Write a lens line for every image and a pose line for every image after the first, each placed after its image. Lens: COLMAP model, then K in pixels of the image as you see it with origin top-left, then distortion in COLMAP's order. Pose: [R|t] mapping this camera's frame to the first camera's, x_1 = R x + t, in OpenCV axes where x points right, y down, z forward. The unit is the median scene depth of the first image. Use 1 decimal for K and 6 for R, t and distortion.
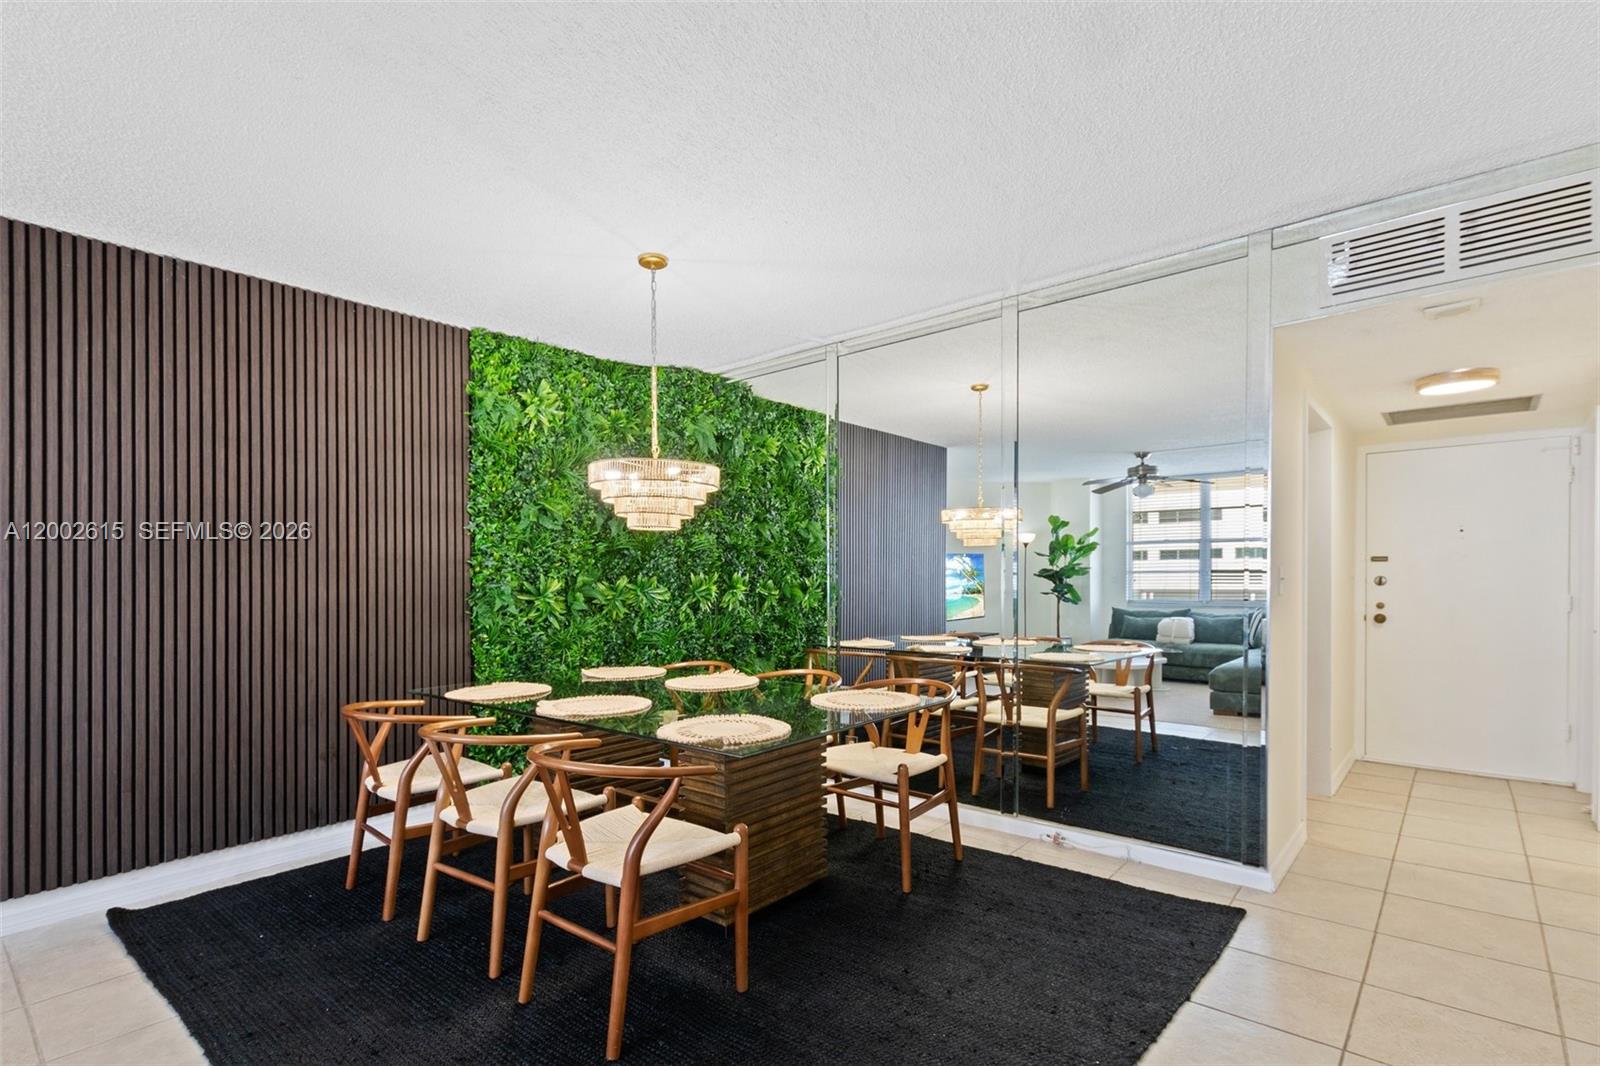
lens RADIAL K [[717.9, 0, 796.4], [0, 717.9, 582.6], [0, 0, 1]] dist [0.011934, -0.000393]
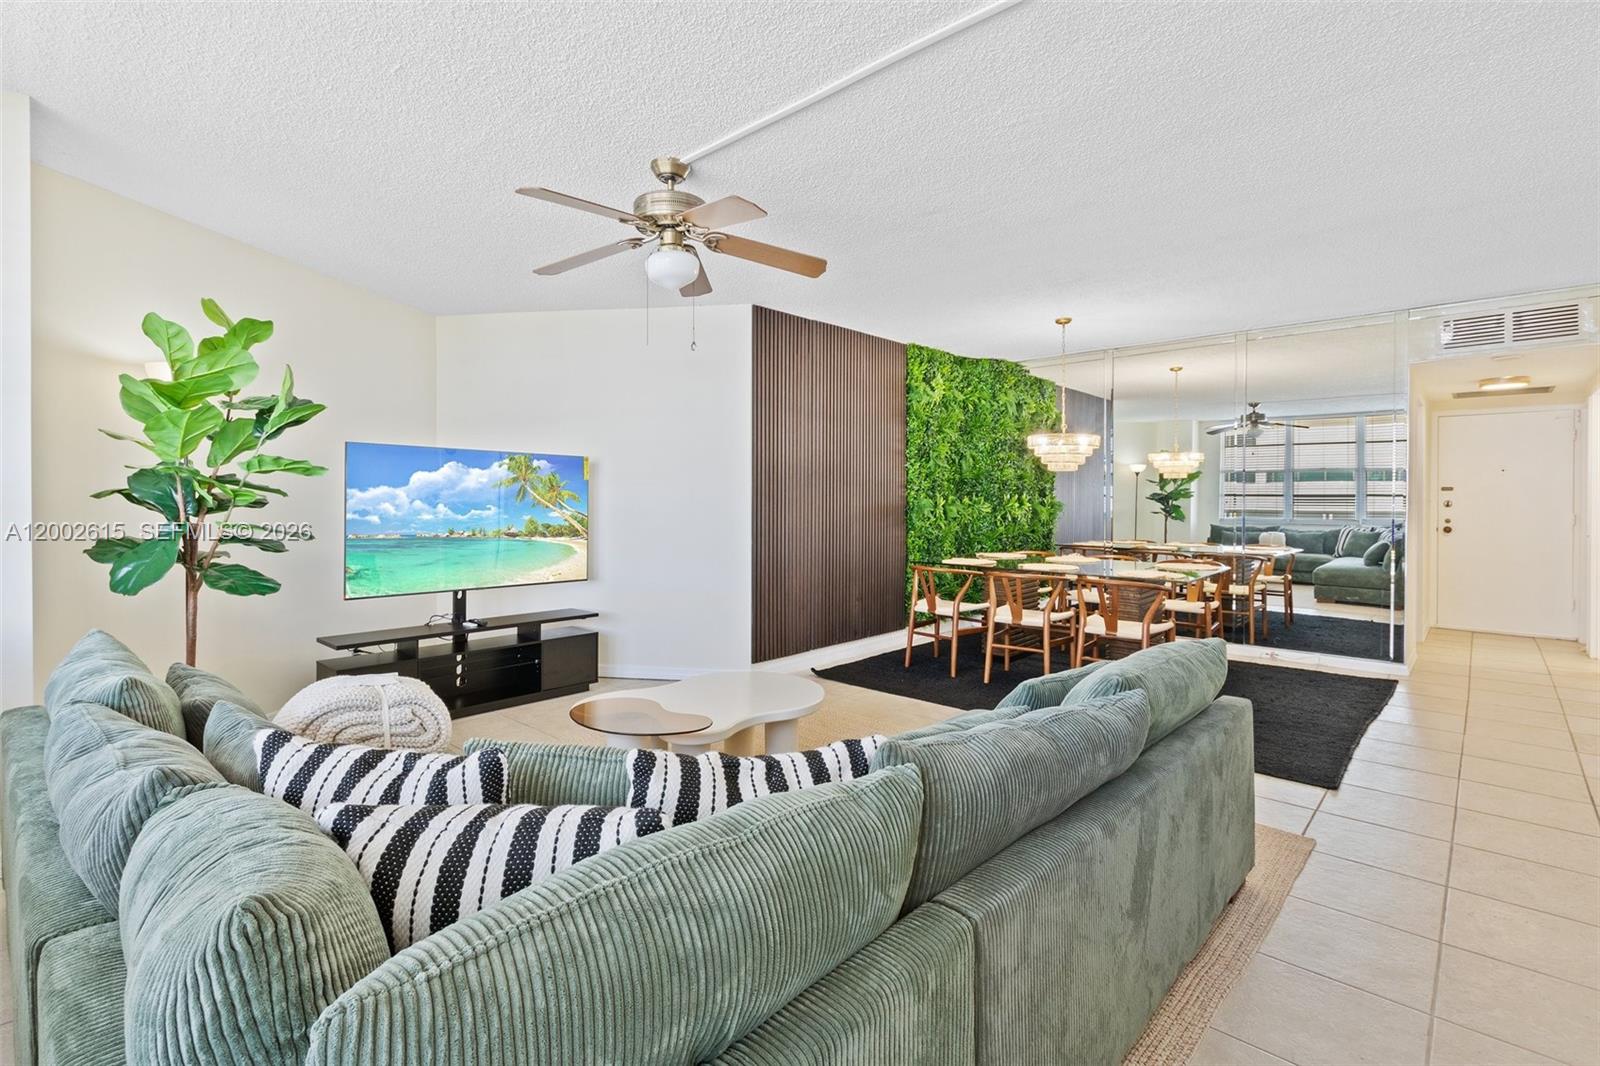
lens RADIAL K [[748.7, 0, 802.5], [0, 748.7, 497.0], [0, 0, 1]] dist [0.000044, -0.000016]
pose [[0.999942, 0.008559, 0.006531, -0.605171], [-0.008503, 0.999927, -0.008588, 0.009731], [-0.006604, 0.008532, 0.999942, -0.600265]]
